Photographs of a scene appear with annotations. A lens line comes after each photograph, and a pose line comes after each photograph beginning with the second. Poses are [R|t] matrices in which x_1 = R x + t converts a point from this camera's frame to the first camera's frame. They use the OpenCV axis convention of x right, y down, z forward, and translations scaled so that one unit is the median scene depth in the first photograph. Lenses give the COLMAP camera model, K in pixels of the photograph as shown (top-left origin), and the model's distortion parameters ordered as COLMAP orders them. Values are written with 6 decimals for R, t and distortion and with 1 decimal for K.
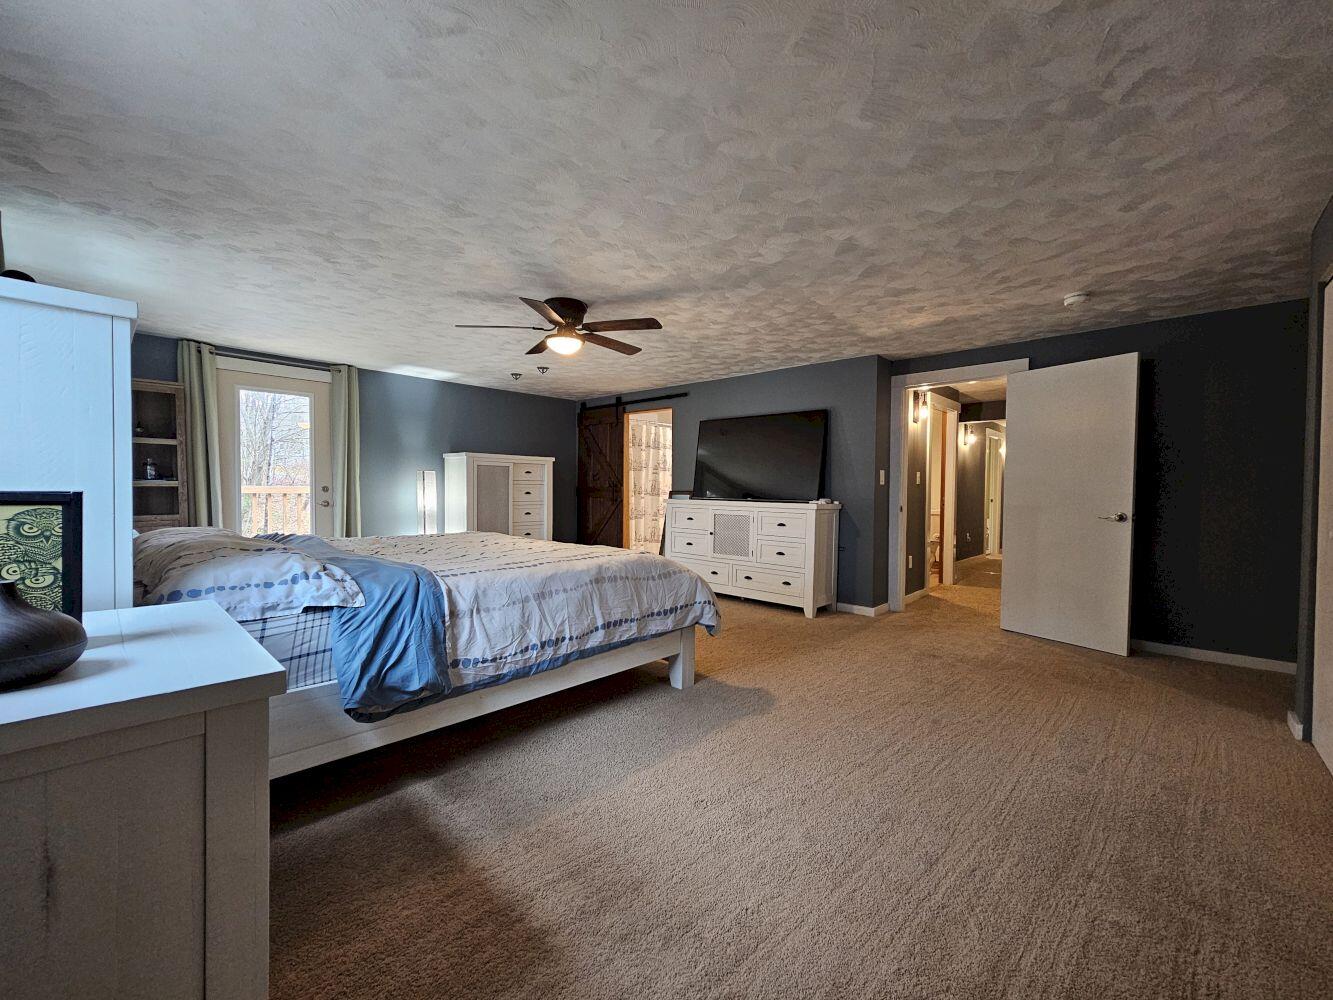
lens RADIAL K [[547.3, 0, 666.5], [0, 547.3, 500.0], [0, 0, 1]] dist [0.000760, -0.000012]
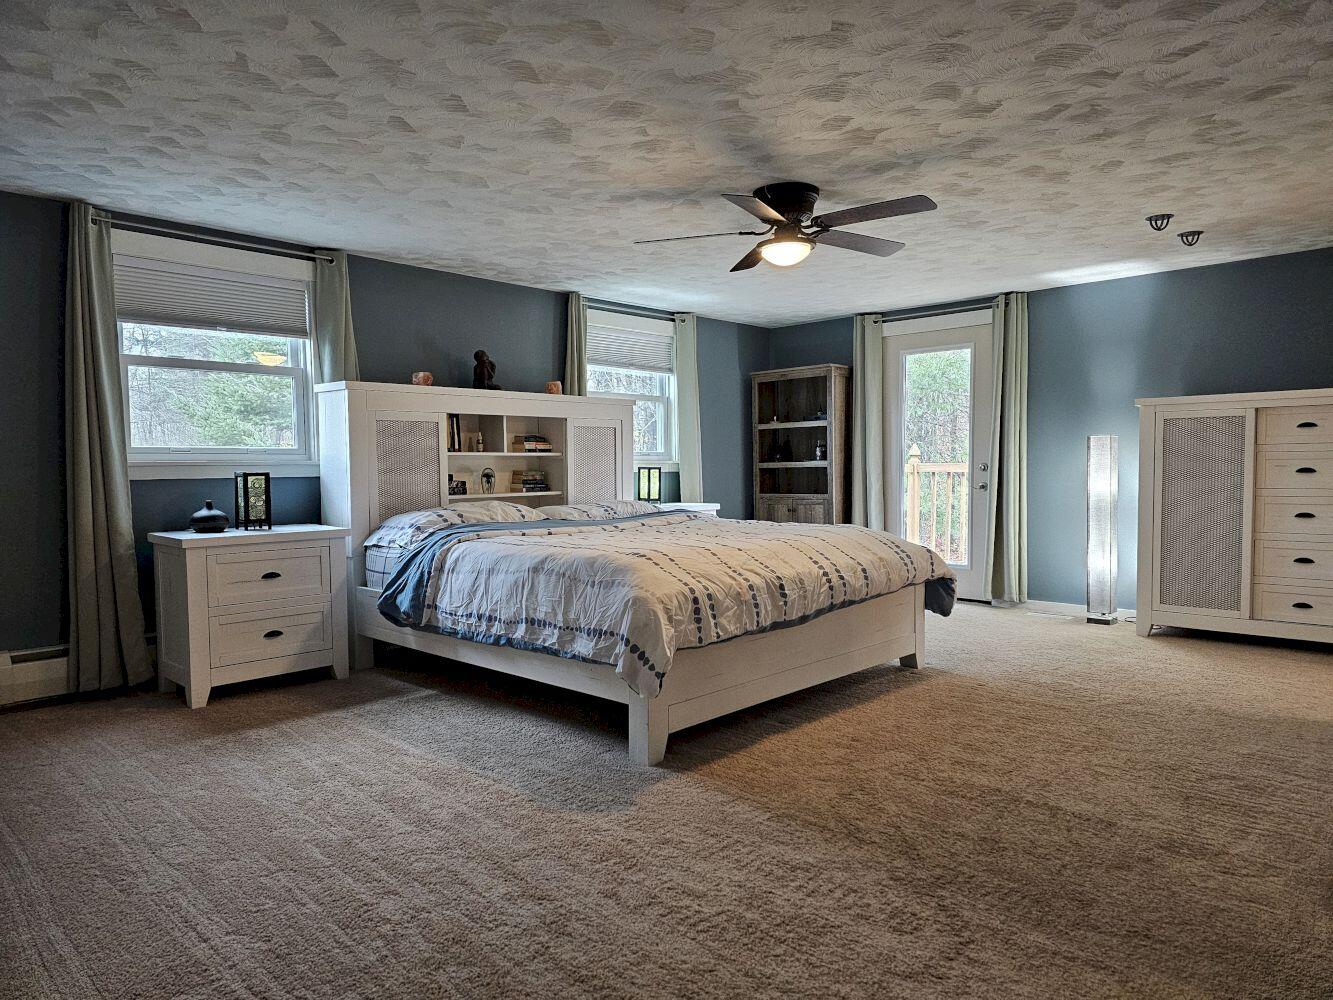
lens RADIAL K [[905.8, 0, 666.5], [0, 905.8, 500.0], [0, 0, 1]] dist [0.001256, -0.000393]
pose [[-0.007583, 0.025686, -0.999641, 1.250217], [-0.009495, 0.999623, 0.025758, -0.004685], [0.999926, 0.009686, -0.007337, 1.146176]]
